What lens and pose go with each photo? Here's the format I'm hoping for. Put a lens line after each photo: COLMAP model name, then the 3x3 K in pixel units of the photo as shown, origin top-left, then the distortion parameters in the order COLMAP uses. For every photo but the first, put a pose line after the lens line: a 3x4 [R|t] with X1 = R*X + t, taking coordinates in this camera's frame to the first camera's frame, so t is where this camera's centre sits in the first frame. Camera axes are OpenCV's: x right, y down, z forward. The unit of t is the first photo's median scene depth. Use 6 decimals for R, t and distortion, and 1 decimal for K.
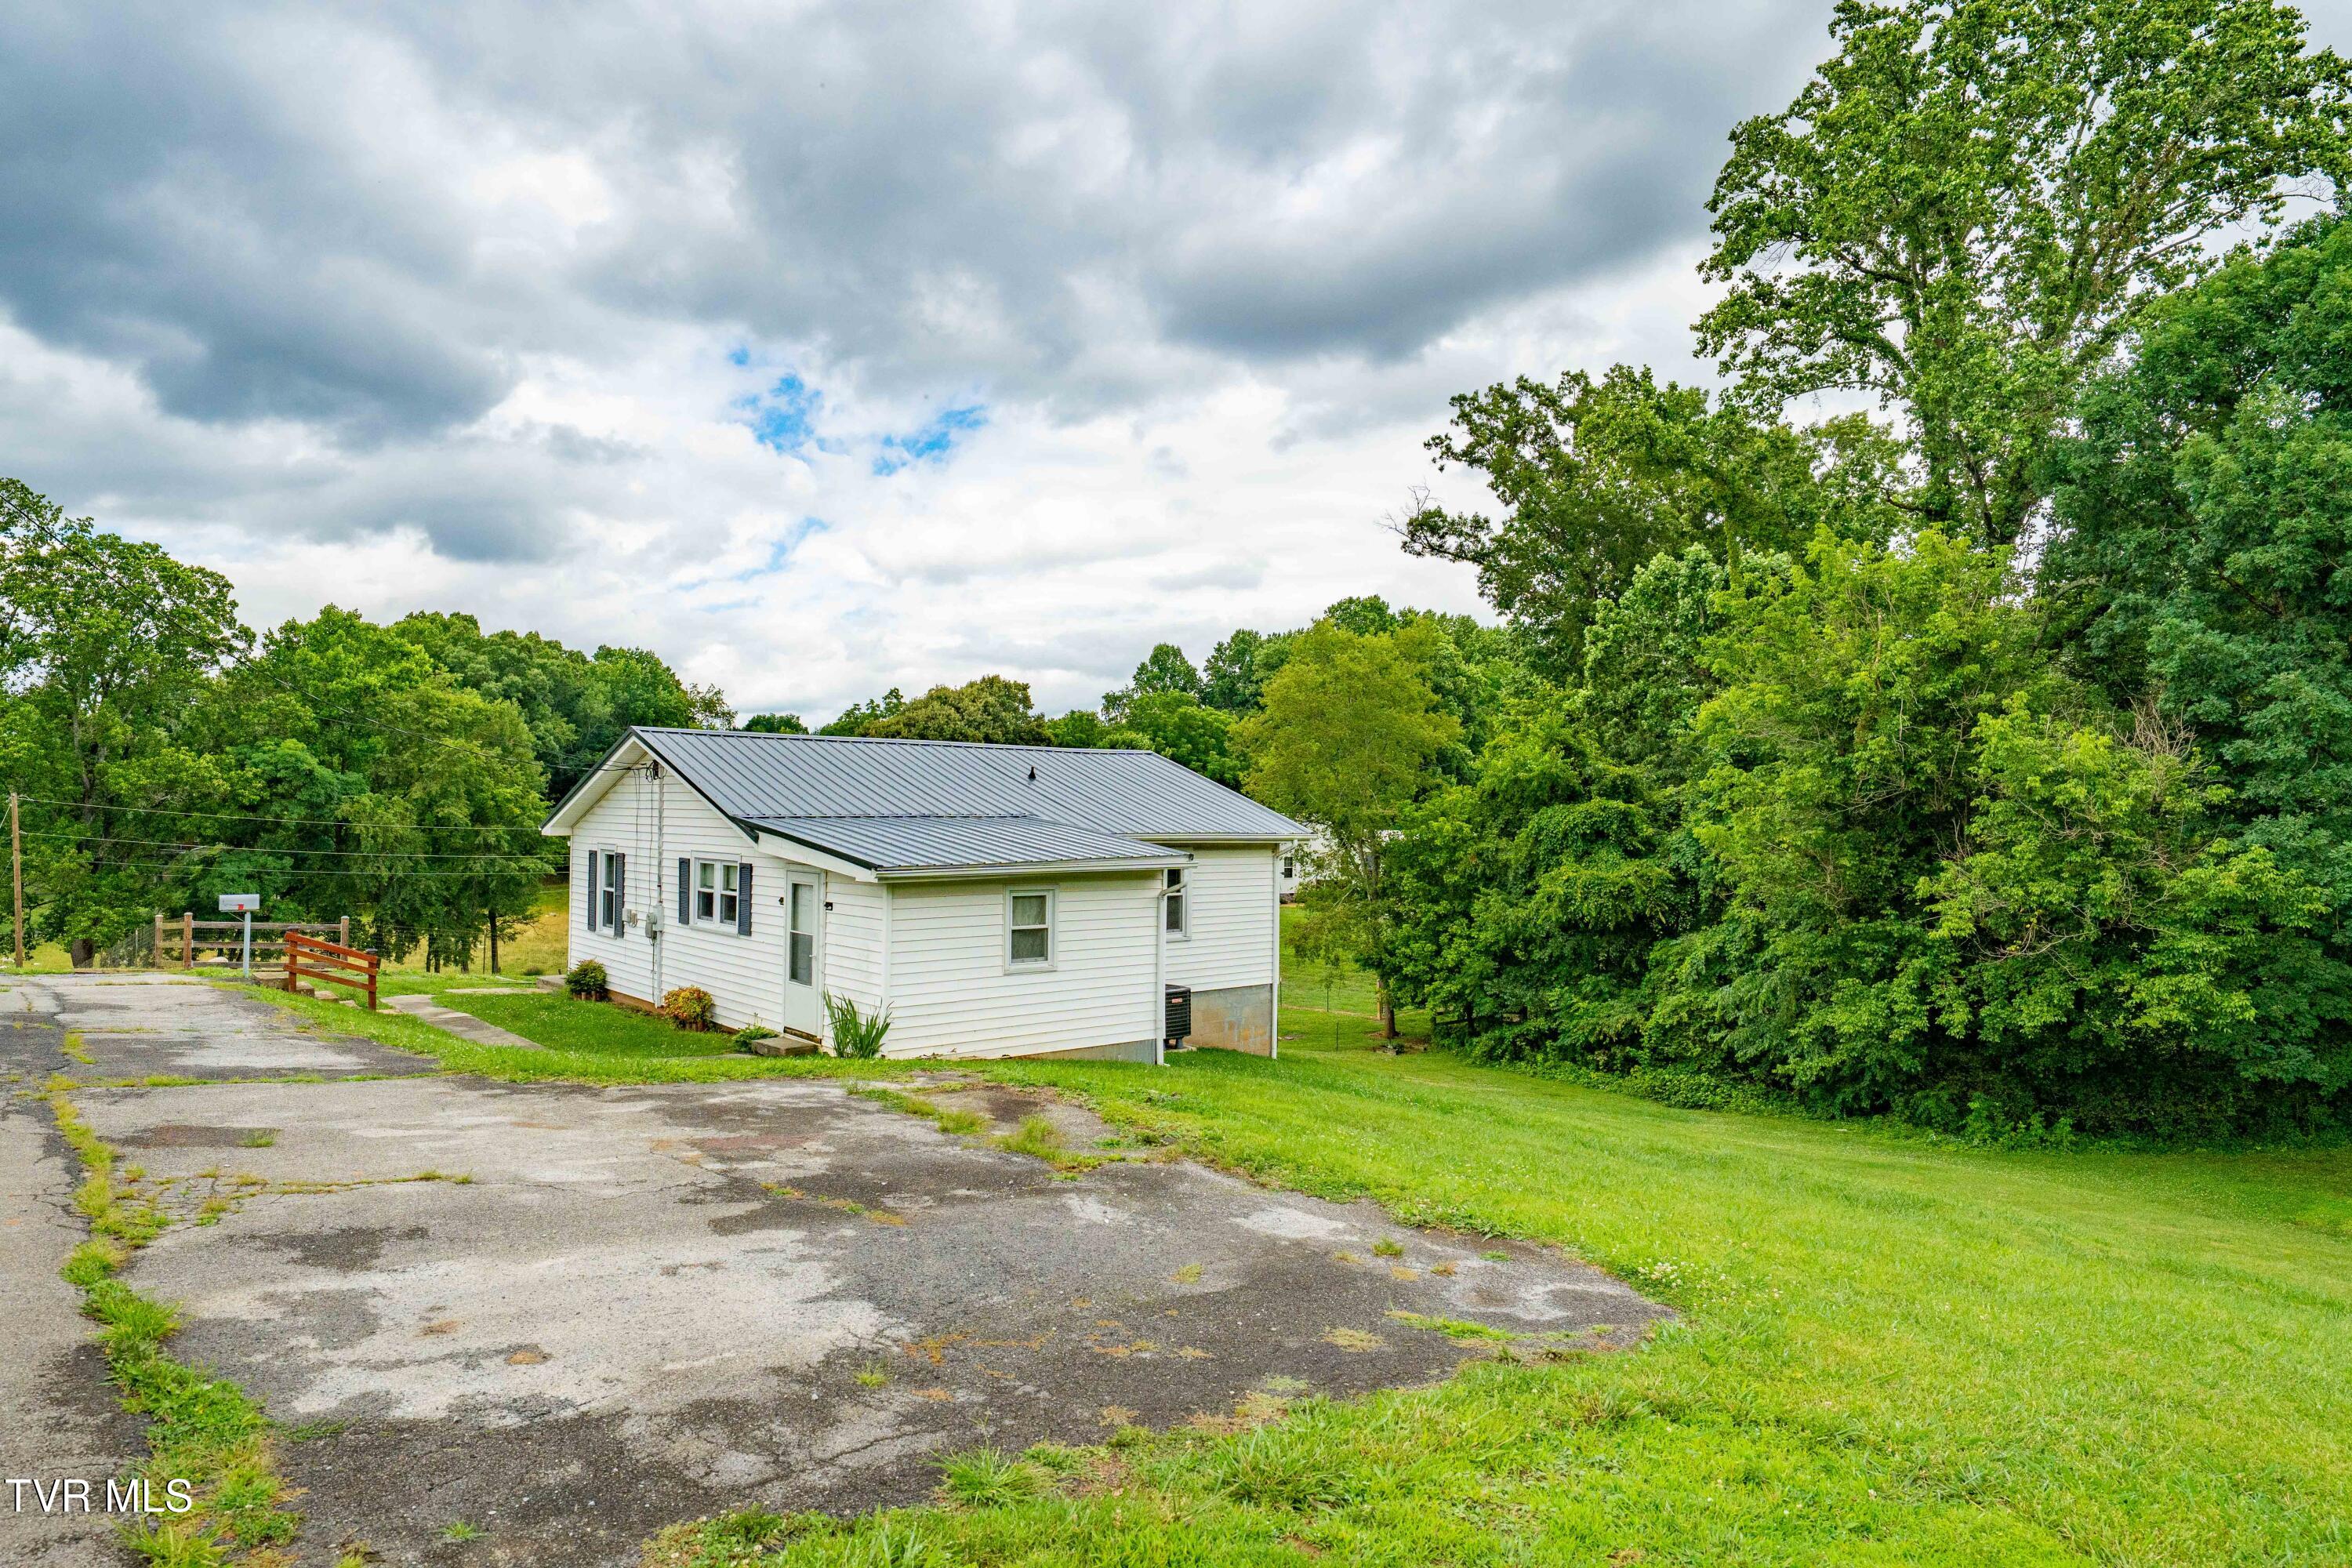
lens RADIAL K [[1348.1, 0, 1111.4], [0, 1348.1, 785.0], [0, 0, 1]] dist [0.006745, -0.005341]
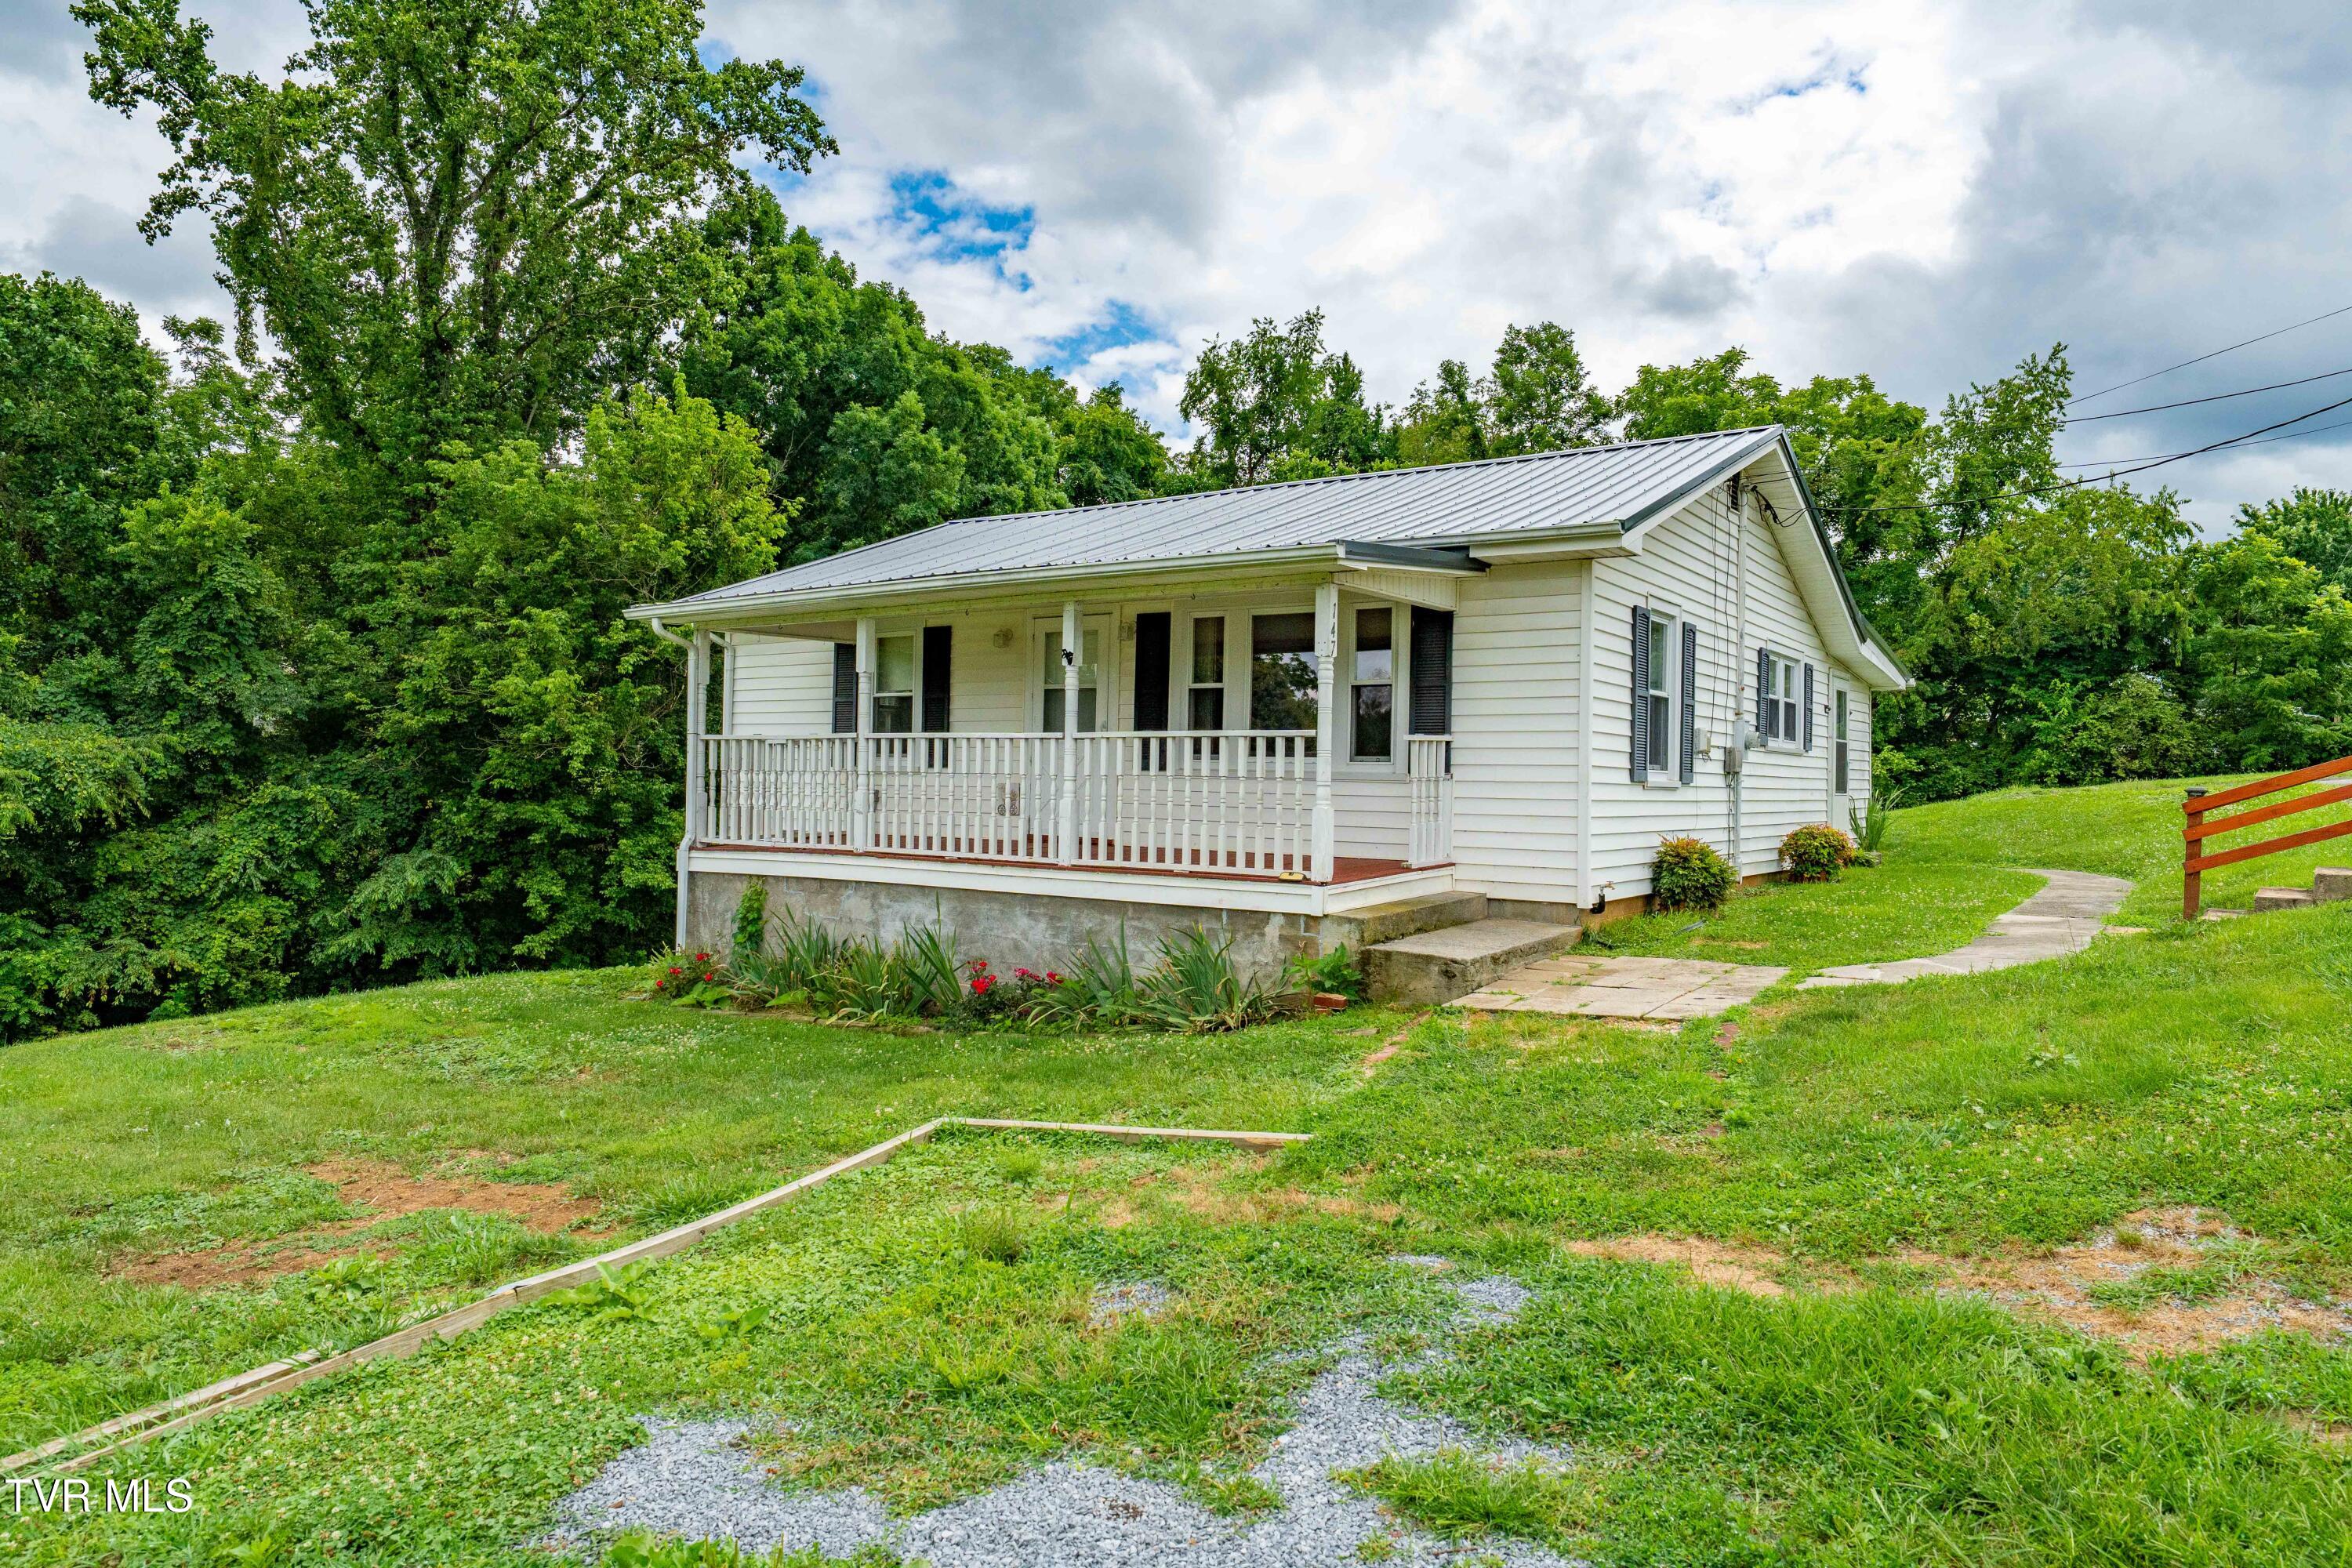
lens RADIAL K [[1490.3, 0, 1173.4], [0, 1490.3, 790.3], [0, 0, 1]] dist [-0.005448, 0.004572]
pose [[-0.263070, -0.021033, 0.964547, -0.263538], [-0.037630, 0.999225, 0.011526, 0.035013], [-0.964043, -0.033264, -0.263658, 0.405909]]
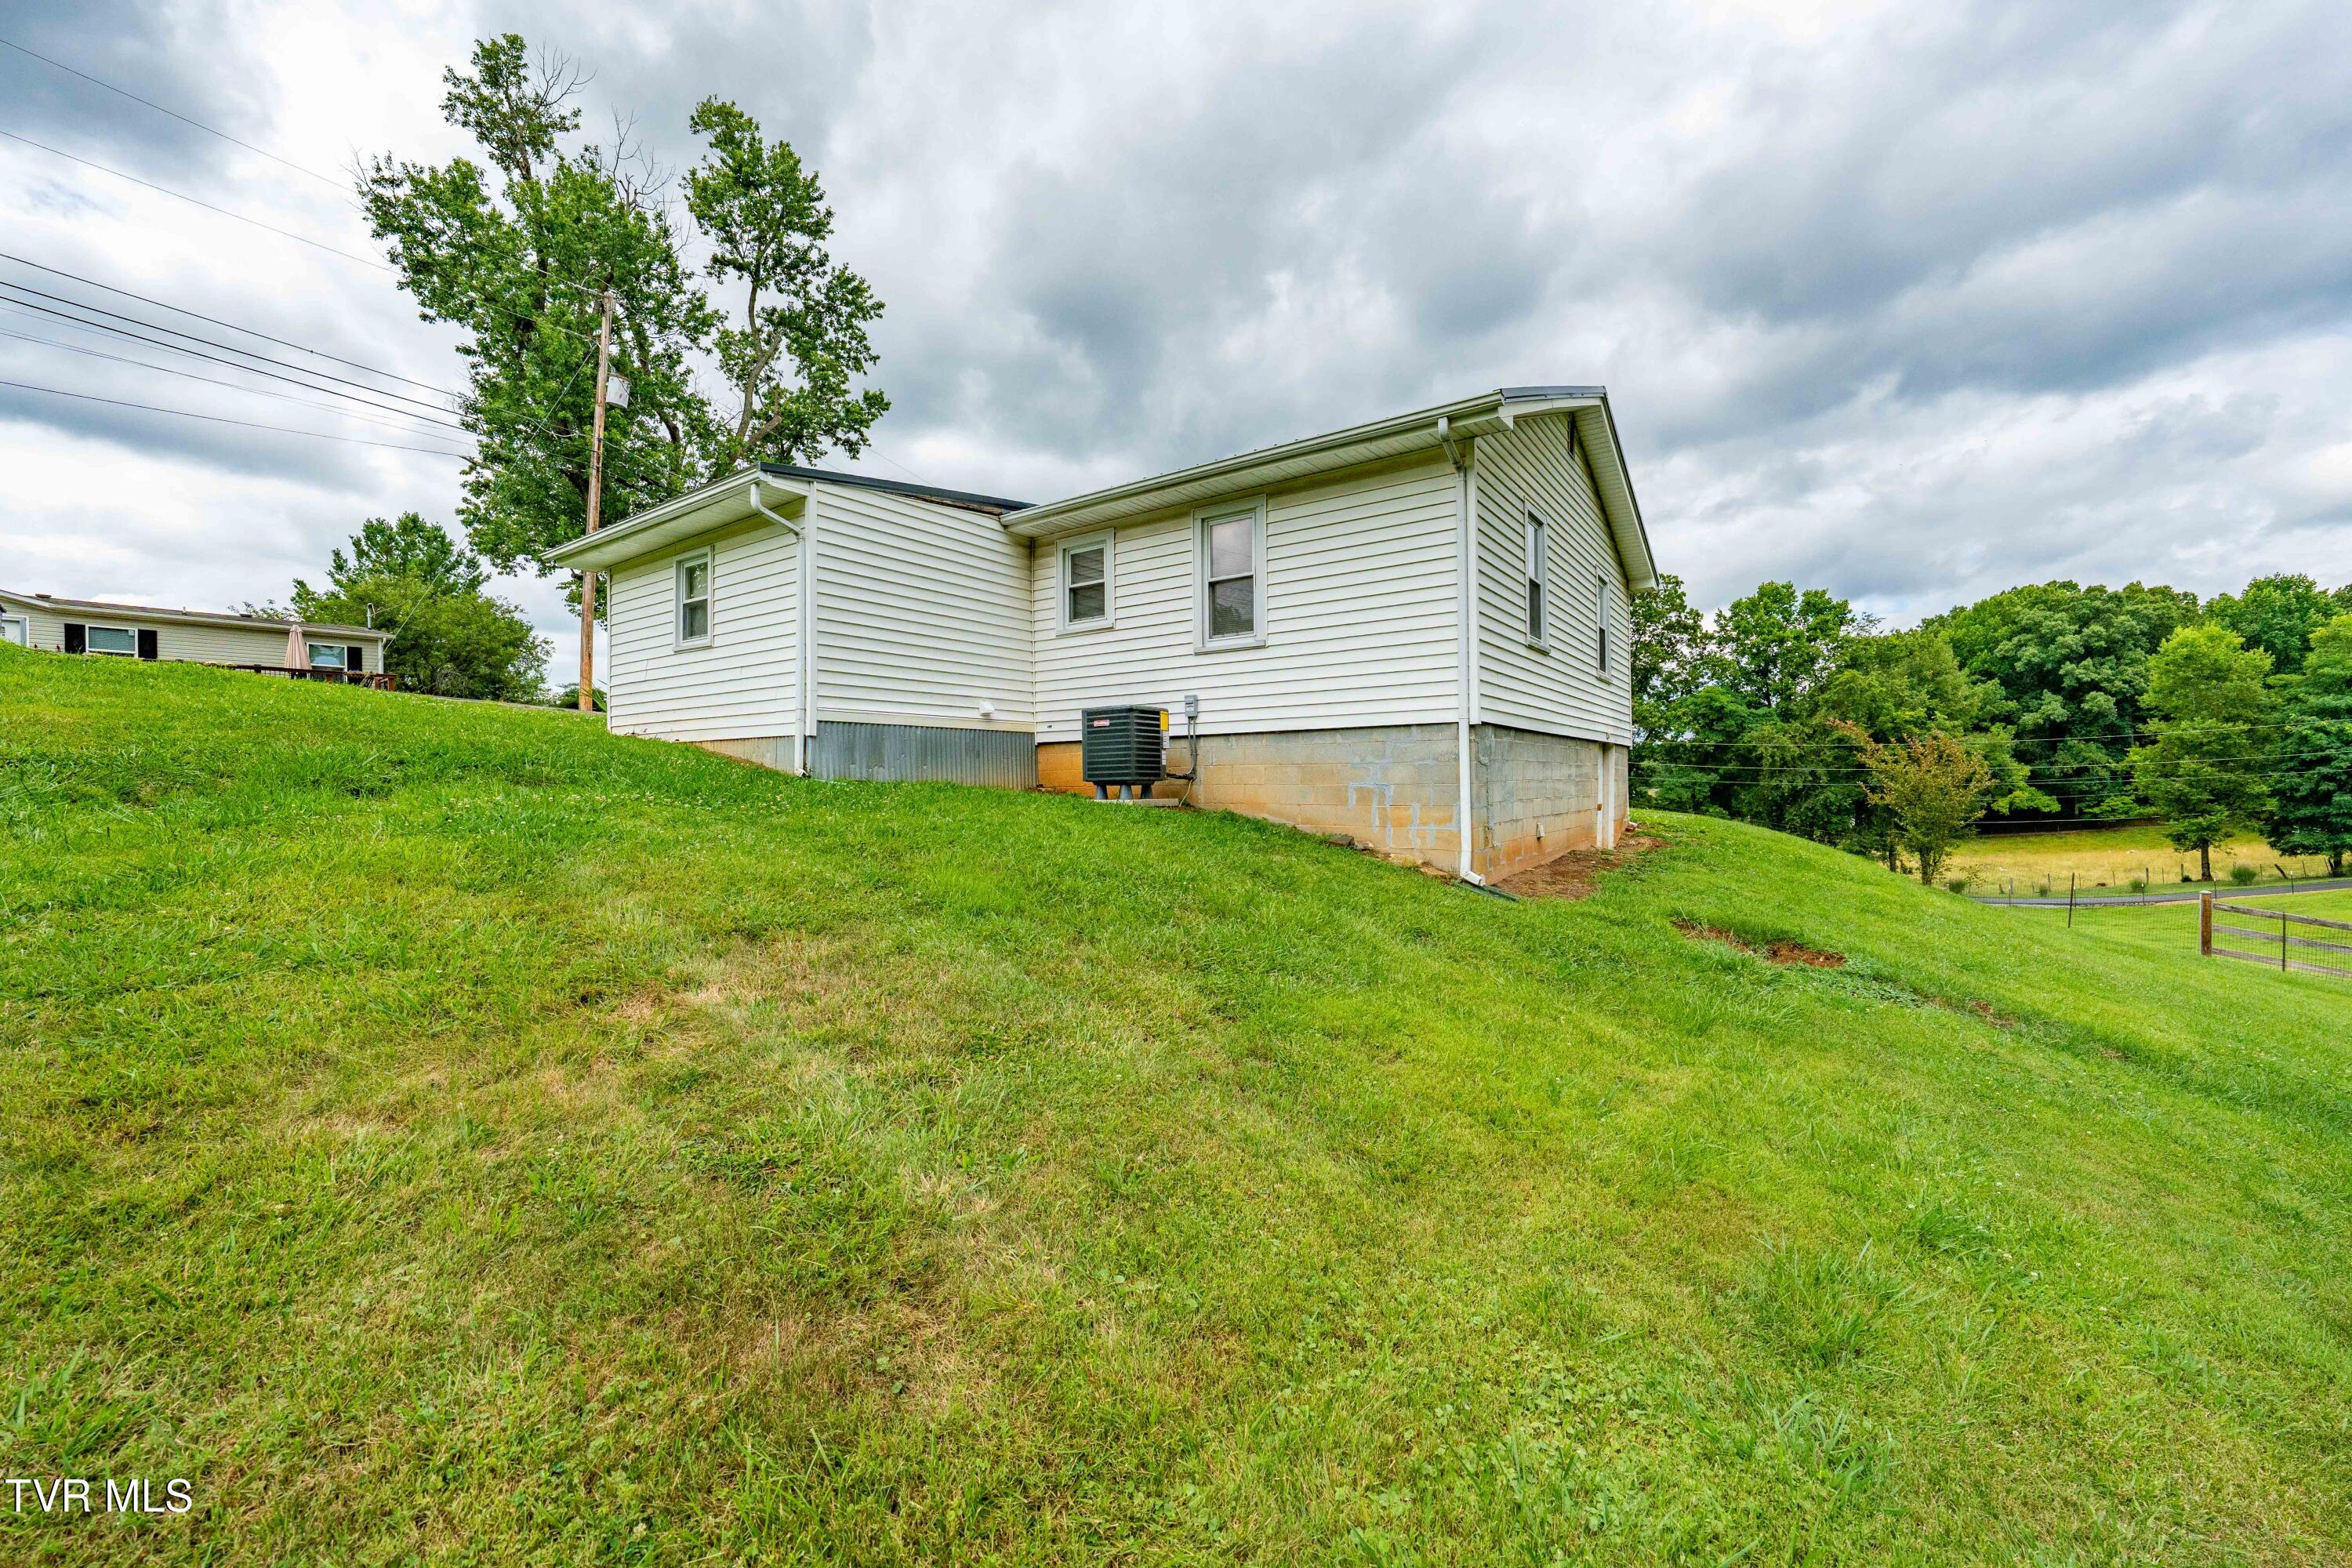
lens RADIAL K [[916.1, 0, 1187.8], [0, 916.1, 777.3], [0, 0, 1]] dist [-0.002999, -0.000706]
pose [[0.254972, -0.021305, -0.966714, 0.136787], [0.030286, 0.999443, -0.014038, 0.054418], [0.966474, -0.025699, 0.255475, 0.263827]]
